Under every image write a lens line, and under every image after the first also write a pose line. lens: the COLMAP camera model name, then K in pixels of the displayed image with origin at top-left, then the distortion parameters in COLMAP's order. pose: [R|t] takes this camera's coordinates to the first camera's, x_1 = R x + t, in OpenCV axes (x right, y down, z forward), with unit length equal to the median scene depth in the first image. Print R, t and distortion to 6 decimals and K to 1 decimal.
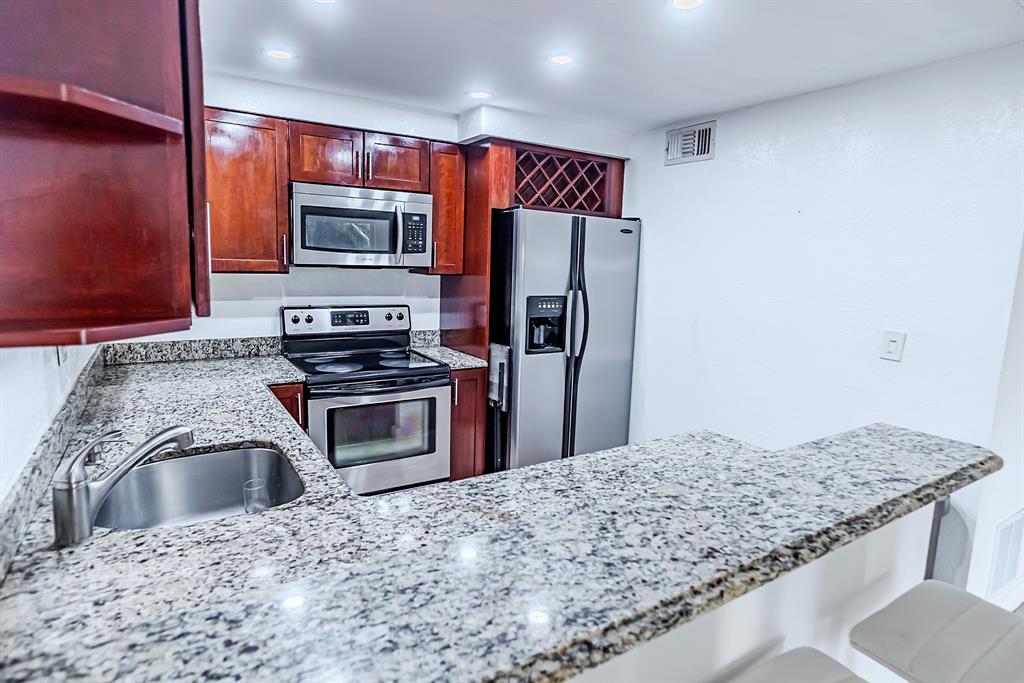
lens RADIAL K [[558.4, 0, 511.6], [0, 558.4, 340.4], [0, 0, 1]] dist [-0.035770, 0.025511]
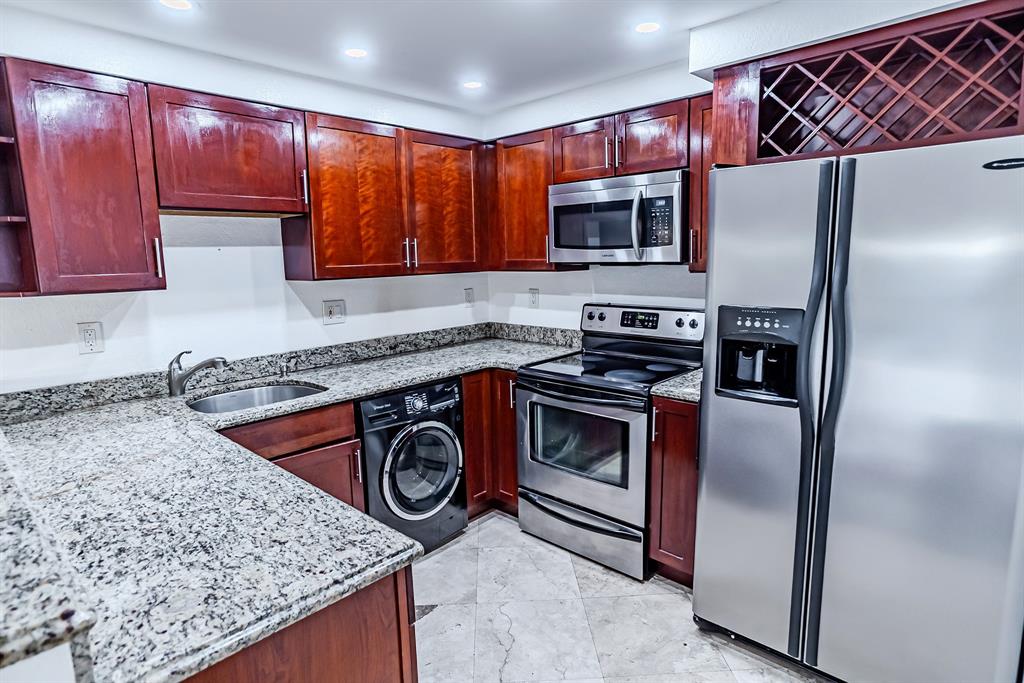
lens RADIAL K [[558.4, 0, 513.5], [0, 558.4, 336.3], [0, 0, 1]] dist [-0.035770, 0.025511]
pose [[0.247953, 0.105760, -0.962982, 0.569802], [-0.110812, 0.990595, 0.080261, -0.067134], [0.962414, 0.086810, 0.257340, 0.596267]]
